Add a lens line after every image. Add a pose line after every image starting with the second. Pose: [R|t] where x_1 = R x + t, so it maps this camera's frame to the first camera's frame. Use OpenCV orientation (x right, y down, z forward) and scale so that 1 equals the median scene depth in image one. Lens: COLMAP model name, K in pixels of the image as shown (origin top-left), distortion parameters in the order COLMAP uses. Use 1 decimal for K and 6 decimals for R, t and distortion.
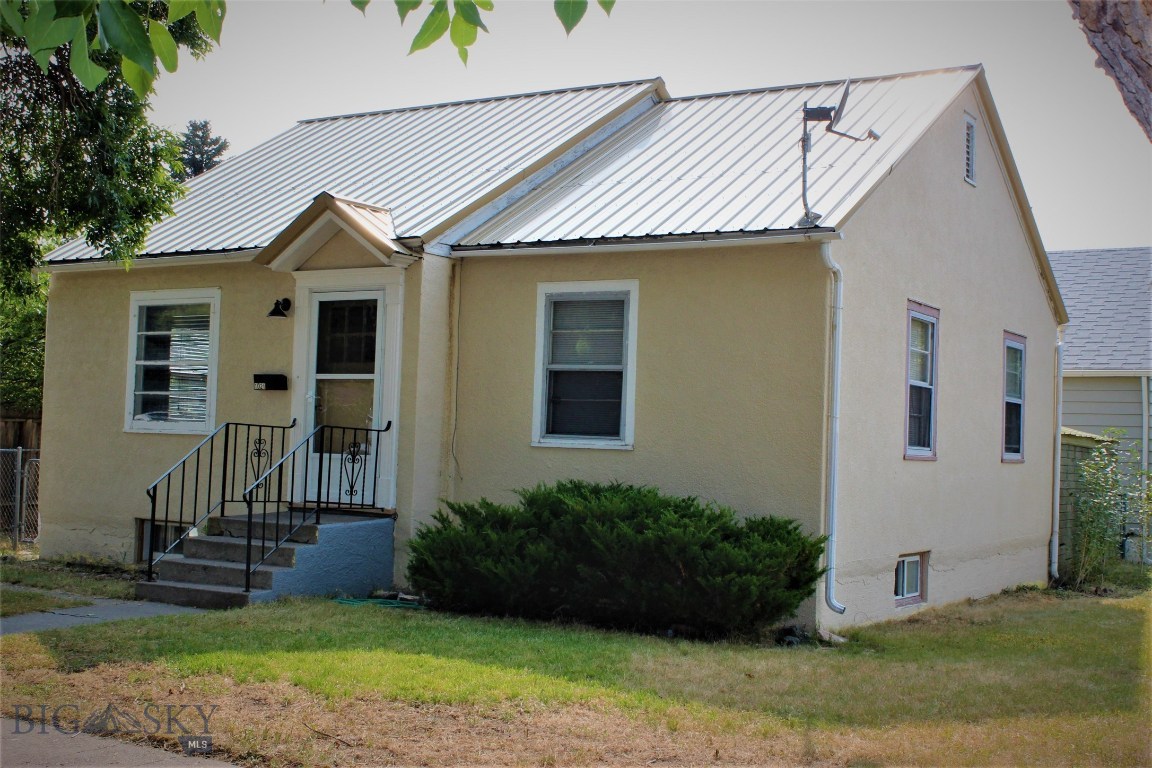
lens RADIAL K [[1483.0, 0, 576.1], [0, 1483.0, 385.1], [0, 0, 1]] dist [0.012541, 0.000000]
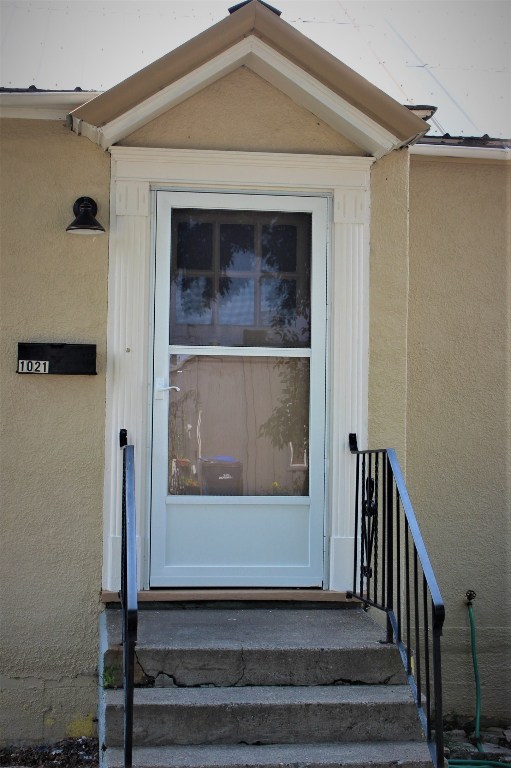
lens RADIAL K [[1307.5, 0, 255.5], [0, 1307.5, 383.4], [0, 0, 1]] dist [-0.037548, 0.000000]
pose [[0.769790, -0.001895, 0.638295, -0.449980], [-0.014459, 0.999687, 0.020407, -0.003855], [-0.638134, -0.024938, 0.769522, 0.620812]]
